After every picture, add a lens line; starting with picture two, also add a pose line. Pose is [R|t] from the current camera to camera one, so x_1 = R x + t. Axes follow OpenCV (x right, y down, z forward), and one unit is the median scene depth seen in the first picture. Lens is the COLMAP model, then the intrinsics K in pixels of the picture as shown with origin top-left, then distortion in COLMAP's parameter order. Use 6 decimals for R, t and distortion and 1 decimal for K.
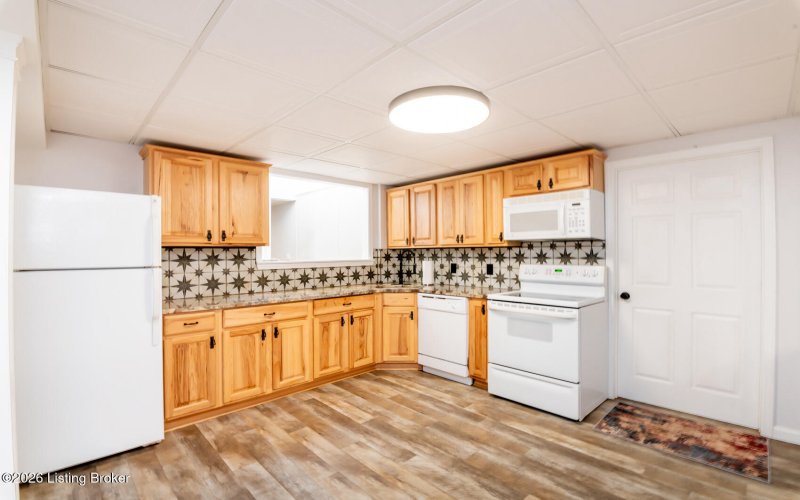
lens RADIAL K [[359.6, 0, 404.8], [0, 359.6, 251.2], [0, 0, 1]] dist [-0.012532, -0.009353]
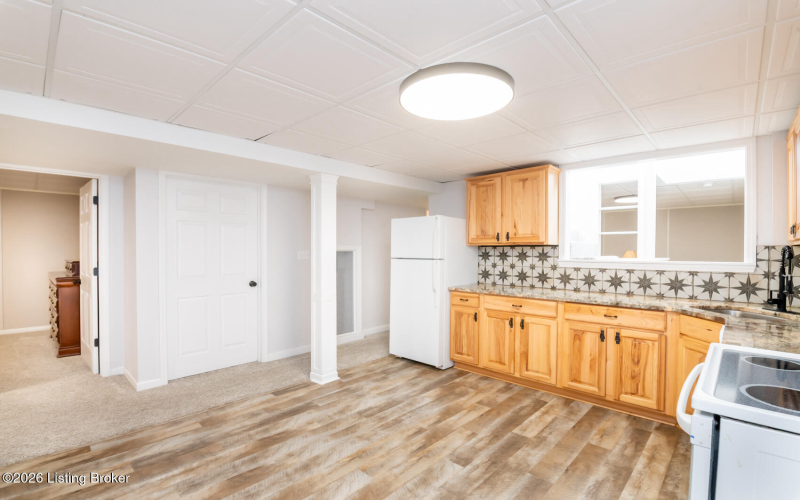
lens RADIAL K [[359.6, 0, 404.8], [0, 359.6, 251.2], [0, 0, 1]] dist [-0.012532, -0.009353]
pose [[0.047748, 0.008980, -0.998819, 0.677824], [0.001084, 0.999959, 0.009043, -0.004366], [0.998859, -0.001515, 0.047736, 0.566845]]
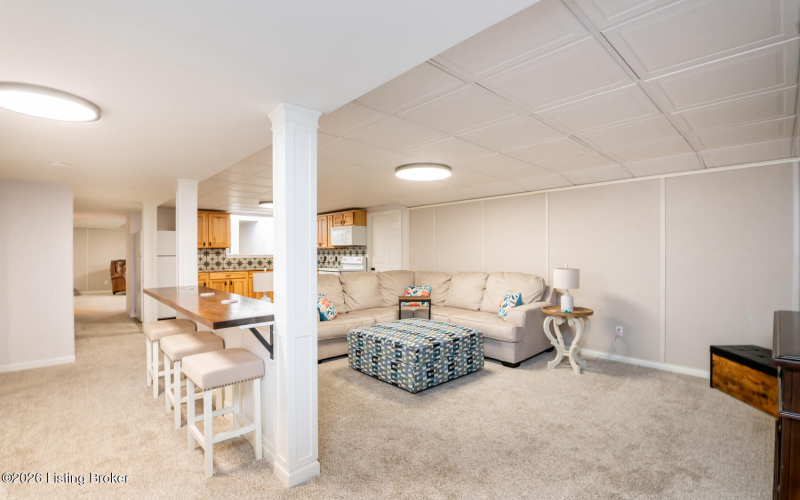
lens RADIAL K [[359.6, 0, 404.8], [0, 359.6, 251.2], [0, 0, 1]] dist [-0.012532, -0.009353]
pose [[0.999769, 0.002636, -0.021338, 0.852244], [-0.002567, 0.999991, 0.003254, -0.003937], [0.021347, -0.003199, 0.999767, -1.381443]]
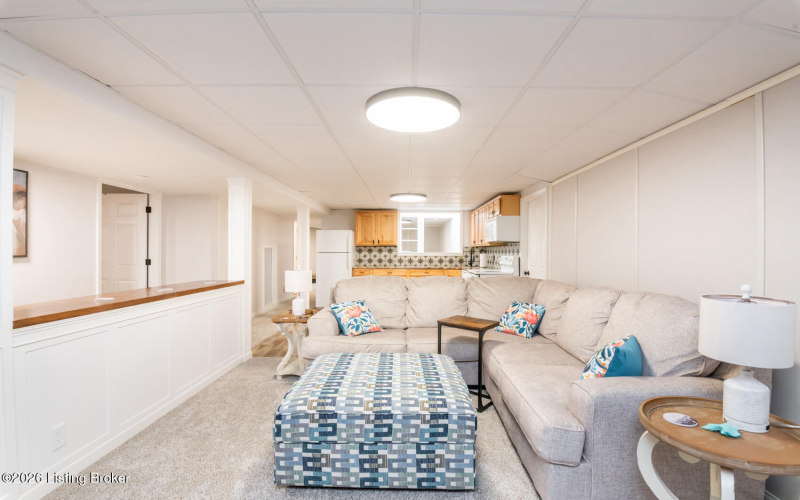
lens RADIAL K [[359.6, 0, 404.8], [0, 359.6, 251.2], [0, 0, 1]] dist [-0.012532, -0.009353]
pose [[0.711276, 0.008284, -0.702864, 1.391017], [-0.003560, 0.999960, 0.008183, 0.003773], [0.702903, -0.003318, 0.711278, -0.680843]]
